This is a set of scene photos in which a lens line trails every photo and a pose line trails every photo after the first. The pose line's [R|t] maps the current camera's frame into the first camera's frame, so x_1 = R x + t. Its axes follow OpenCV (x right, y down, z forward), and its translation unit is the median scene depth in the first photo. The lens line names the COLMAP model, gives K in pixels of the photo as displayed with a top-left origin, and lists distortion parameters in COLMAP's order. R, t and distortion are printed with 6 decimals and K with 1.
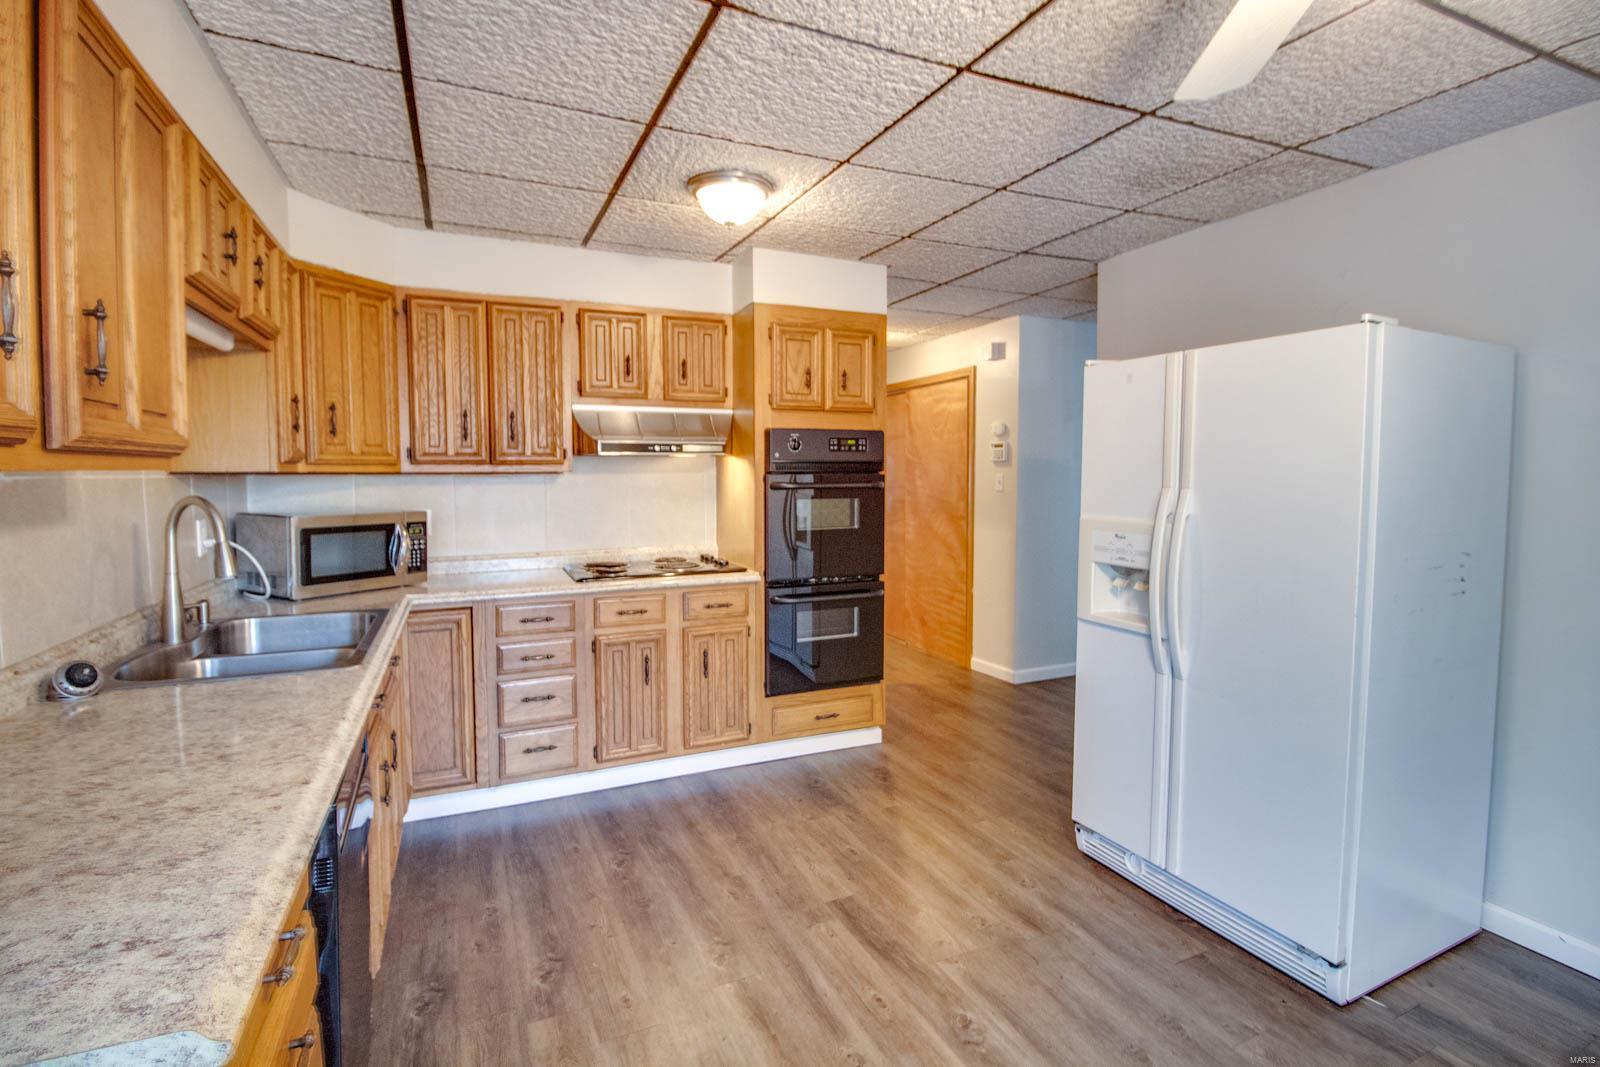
lens RADIAL K [[745.8, 0, 805.1], [0, 745.8, 524.8], [0, 0, 1]] dist [-0.017822, -0.004655]
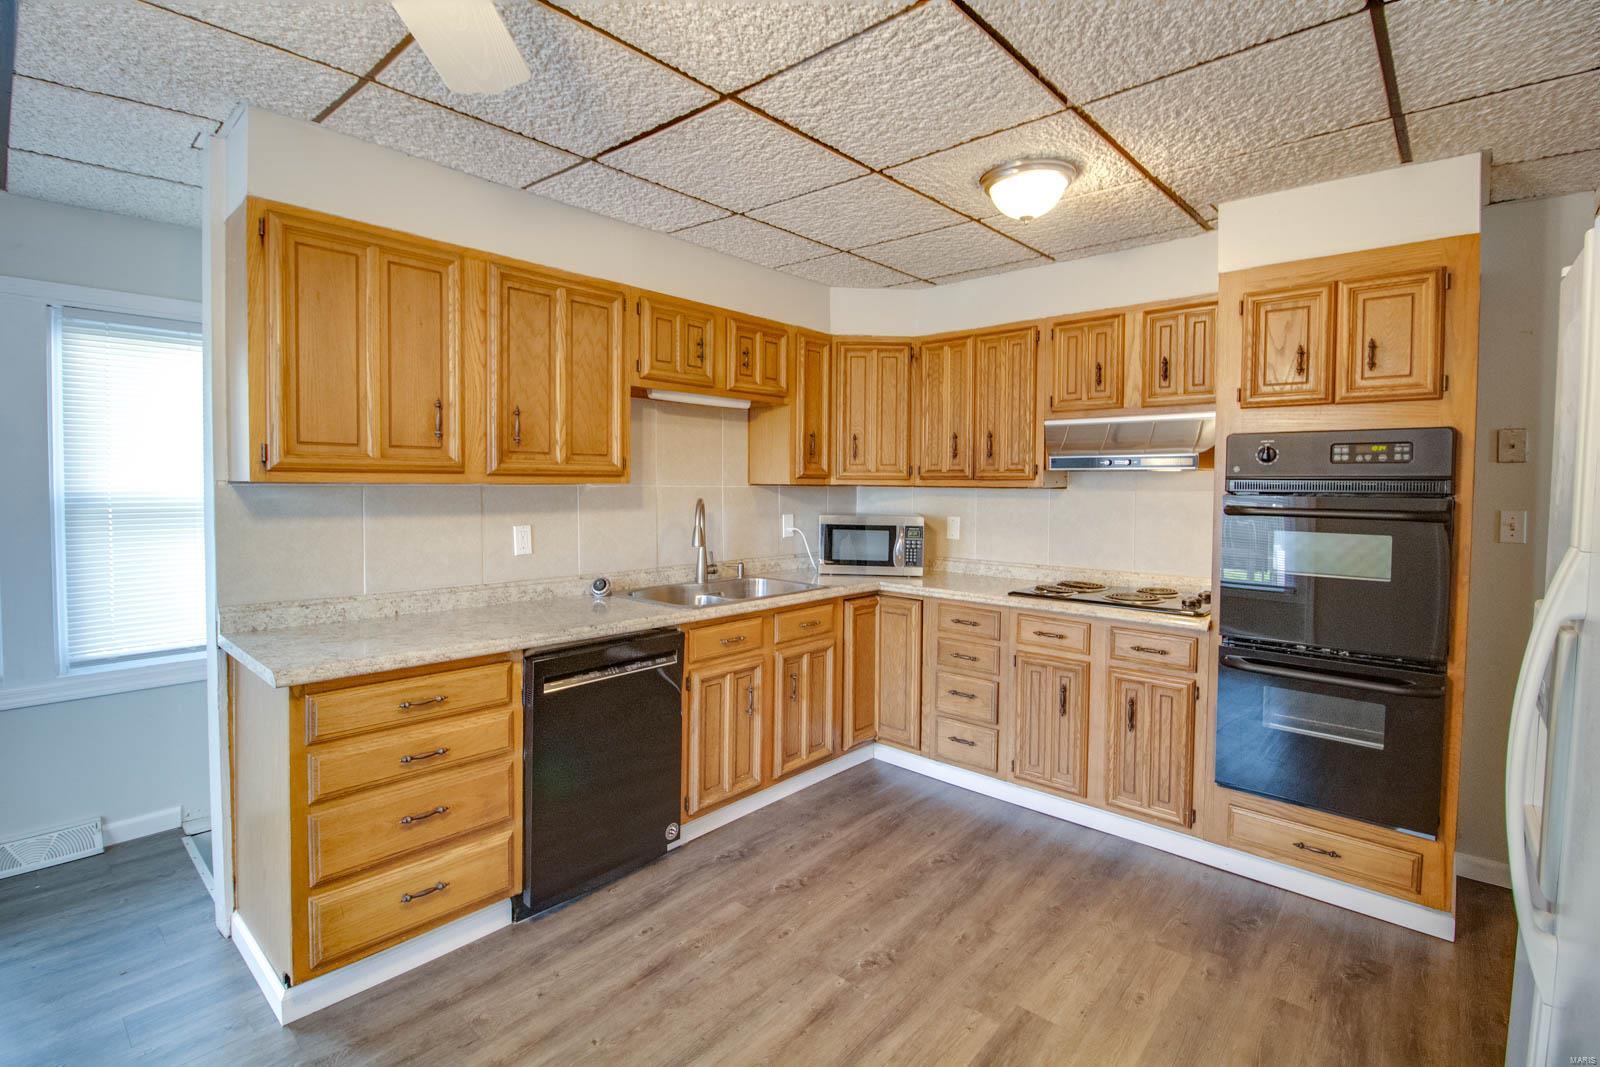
lens RADIAL K [[745.8, 0, 800.7], [0, 745.8, 525.5], [0, 0, 1]] dist [-0.017822, -0.004655]
pose [[0.387303, 0.062221, -0.919851, 0.522349], [-0.071890, 0.996720, 0.037151, -0.036041], [0.919146, 0.051739, 0.390505, 0.330186]]
